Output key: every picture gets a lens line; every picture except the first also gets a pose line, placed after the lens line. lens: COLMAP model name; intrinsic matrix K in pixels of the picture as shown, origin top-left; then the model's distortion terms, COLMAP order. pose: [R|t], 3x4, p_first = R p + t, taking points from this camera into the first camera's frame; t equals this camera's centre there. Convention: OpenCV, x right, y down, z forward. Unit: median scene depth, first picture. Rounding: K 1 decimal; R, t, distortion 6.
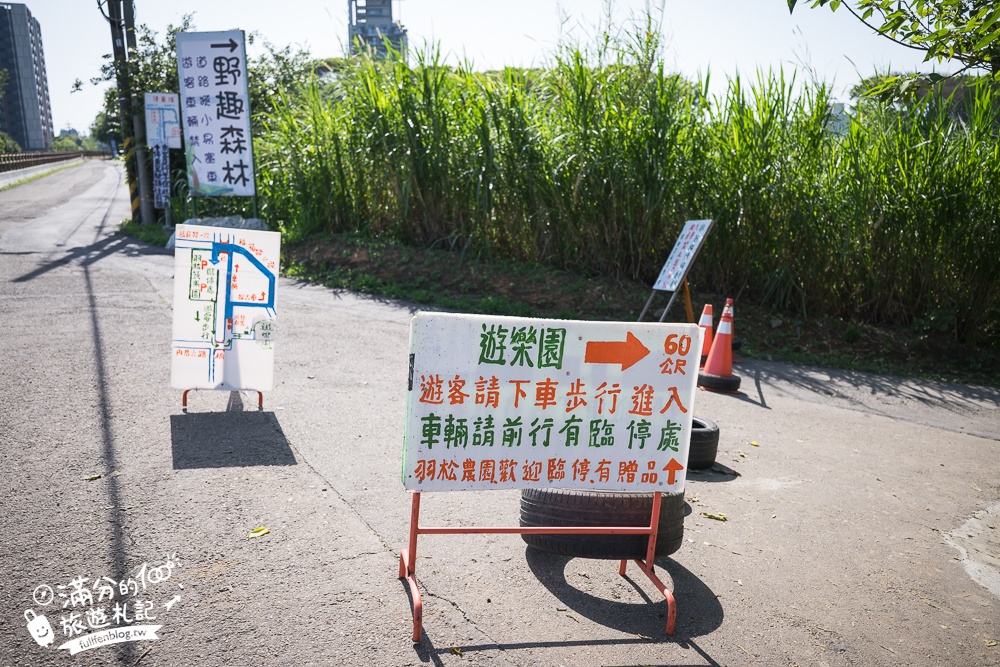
lens RADIAL K [[843.3, 0, 501.6], [0, 843.3, 328.5], [0, 0, 1]] dist [0.008639, 0.008651]
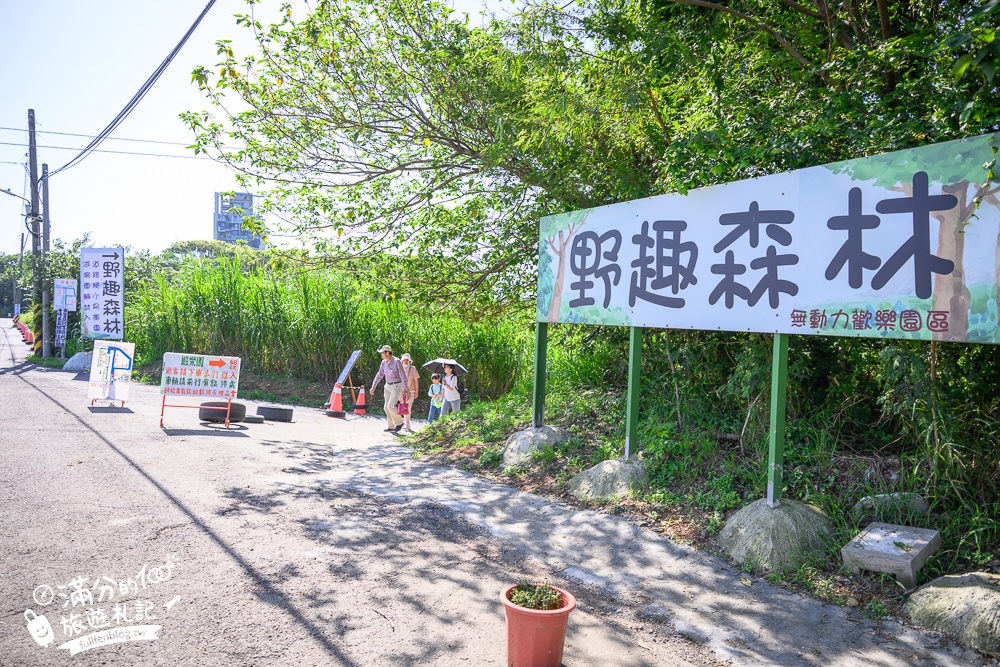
lens RADIAL K [[669.3, 0, 502.0], [0, 669.3, 329.9], [0, 0, 1]] dist [0.003541, -0.001591]
pose [[0.971976, 0.015198, 0.234590, 0.204263], [0.029116, 0.982442, -0.184283, 0.146063], [-0.233272, 0.185949, 0.954467, -0.722878]]
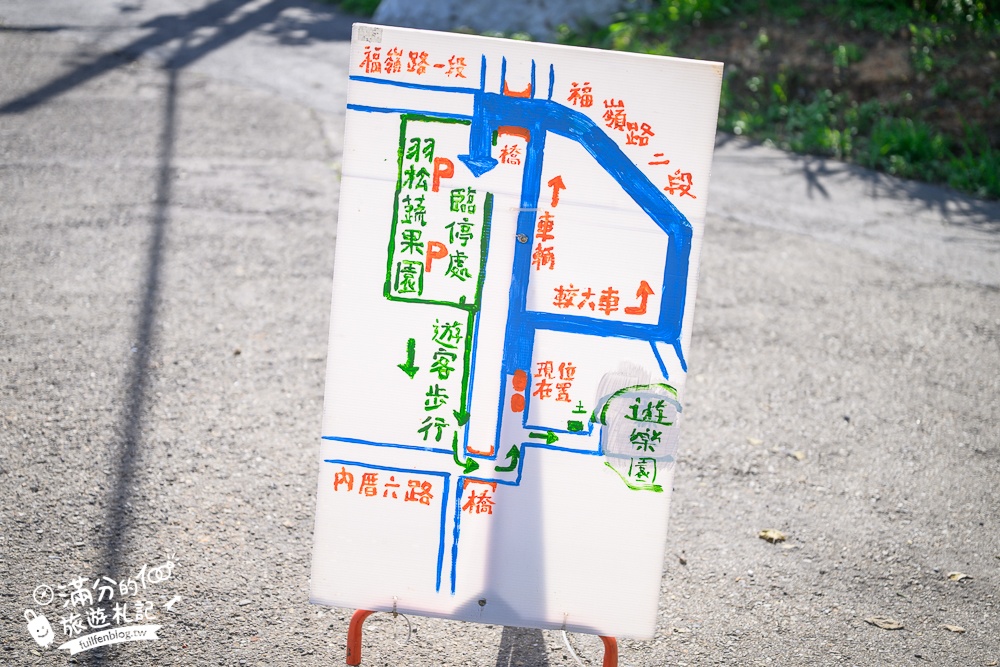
lens RADIAL K [[1974.2, 0, 501.8], [0, 1974.2, 334.8], [0, 0, 1]] dist [0.018538, 0.000000]
pose [[0.947475, 0.078158, -0.310132, -0.064937], [-0.055358, 0.995121, 0.081664, -0.037604], [0.315002, -0.060206, 0.947180, 0.195792]]
